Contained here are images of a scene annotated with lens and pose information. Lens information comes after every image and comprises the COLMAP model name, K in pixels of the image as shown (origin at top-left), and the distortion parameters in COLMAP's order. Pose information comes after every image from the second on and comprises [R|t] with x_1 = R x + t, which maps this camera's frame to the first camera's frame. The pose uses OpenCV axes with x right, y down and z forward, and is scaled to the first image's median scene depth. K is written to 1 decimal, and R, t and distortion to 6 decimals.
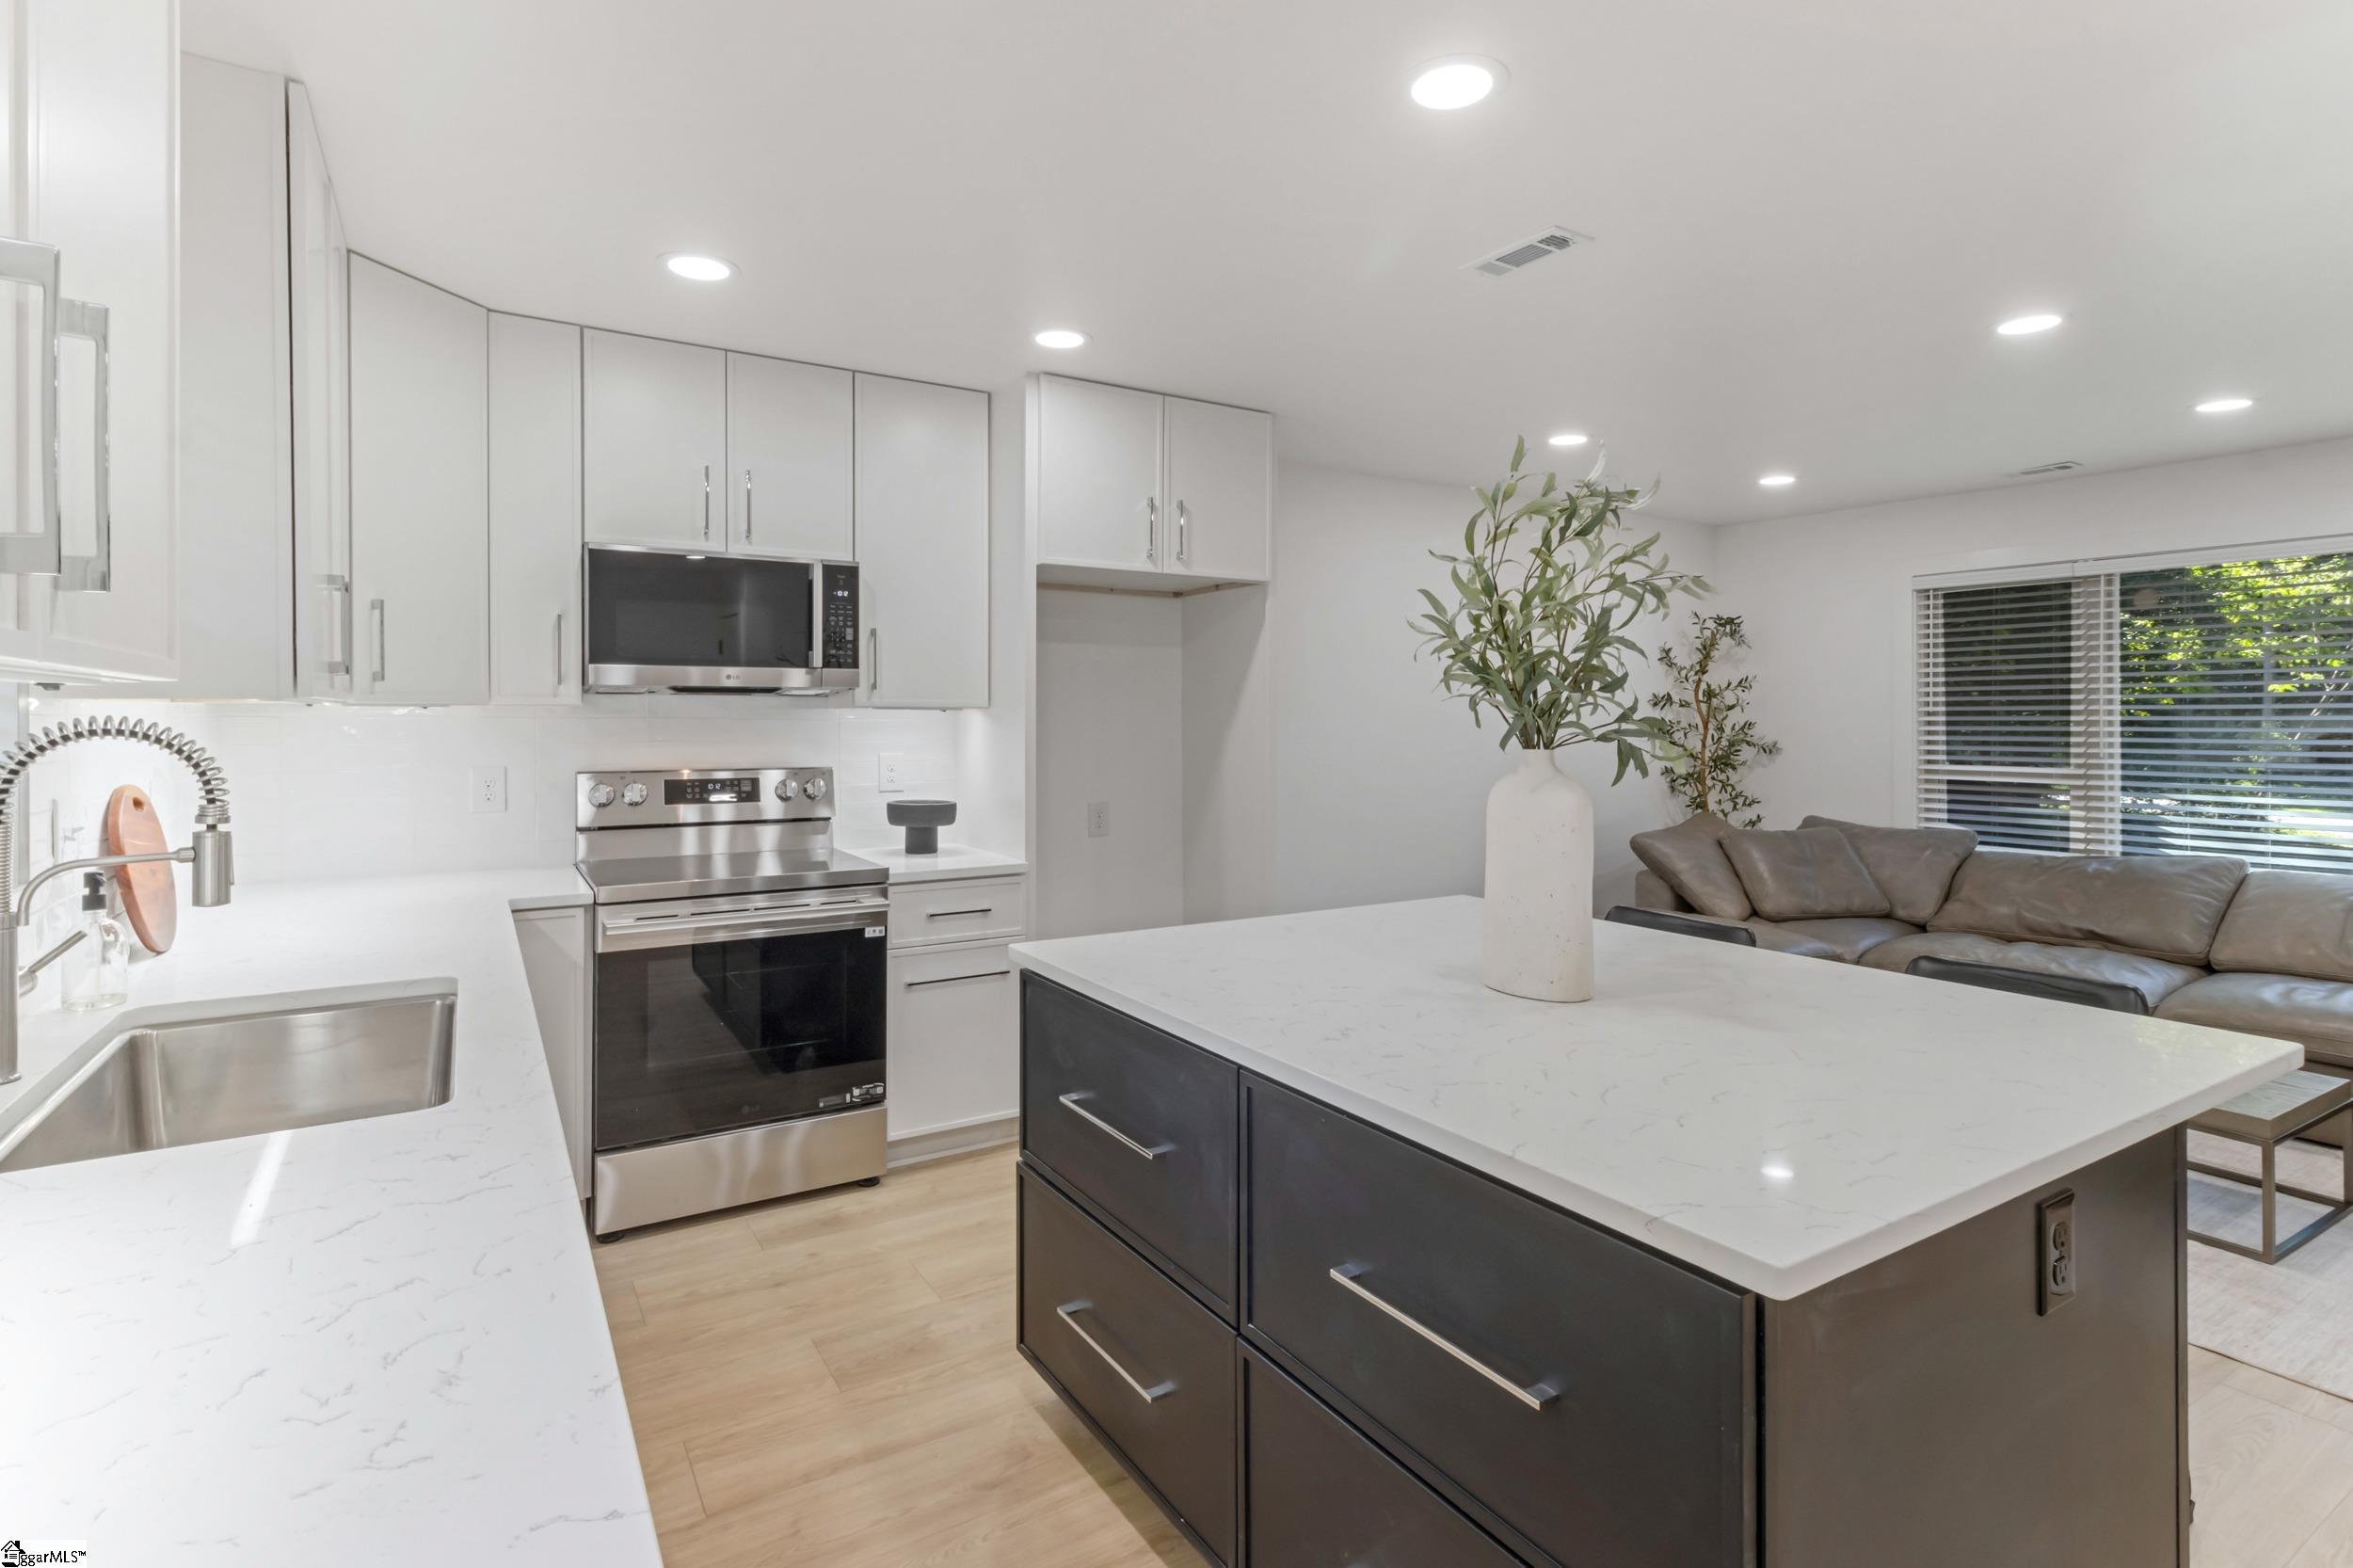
lens RADIAL K [[1134.0, 0, 1176.6], [0, 1134.0, 706.1], [0, 0, 1]] dist [0.006179, 0.001021]
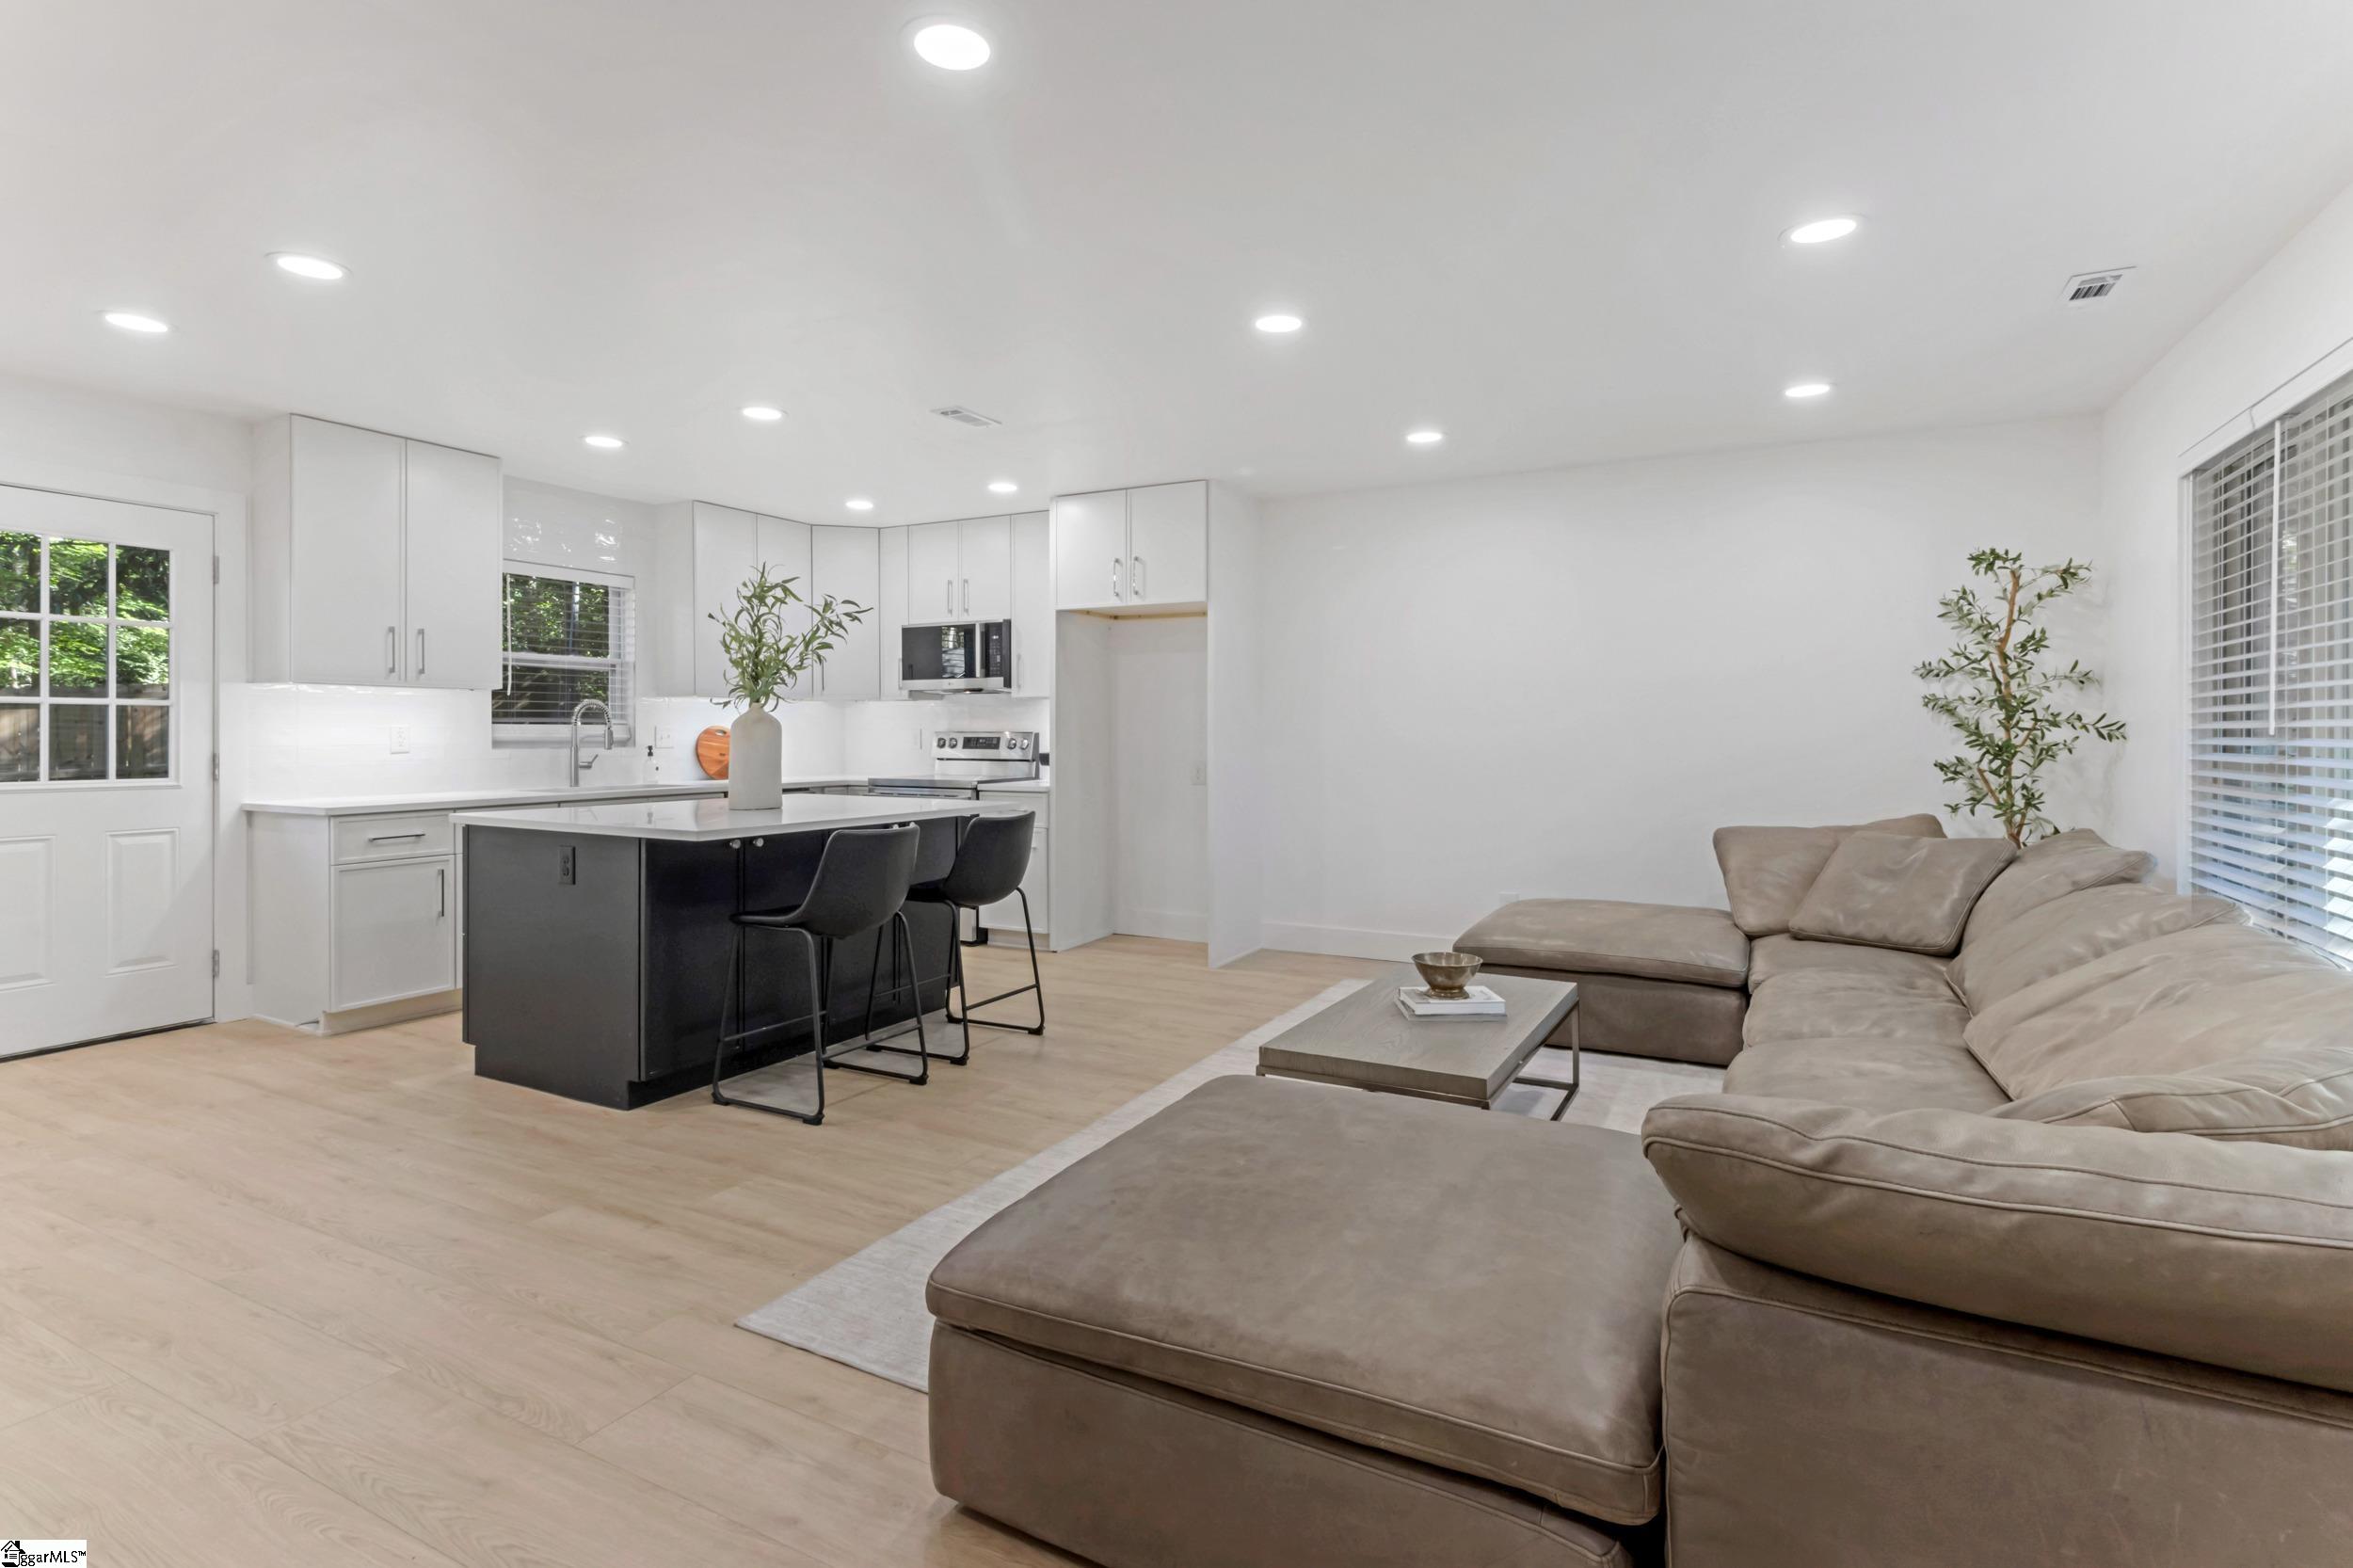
lens RADIAL K [[1134.0, 0, 1210.1], [0, 1134.0, 754.3], [0, 0, 1]] dist [0.006179, 0.001021]
pose [[0.518182, 0.016448, -0.855112, 1.488700], [0.010247, 0.999624, 0.025437, 0.049139], [0.855209, -0.021943, 0.517819, 0.328962]]
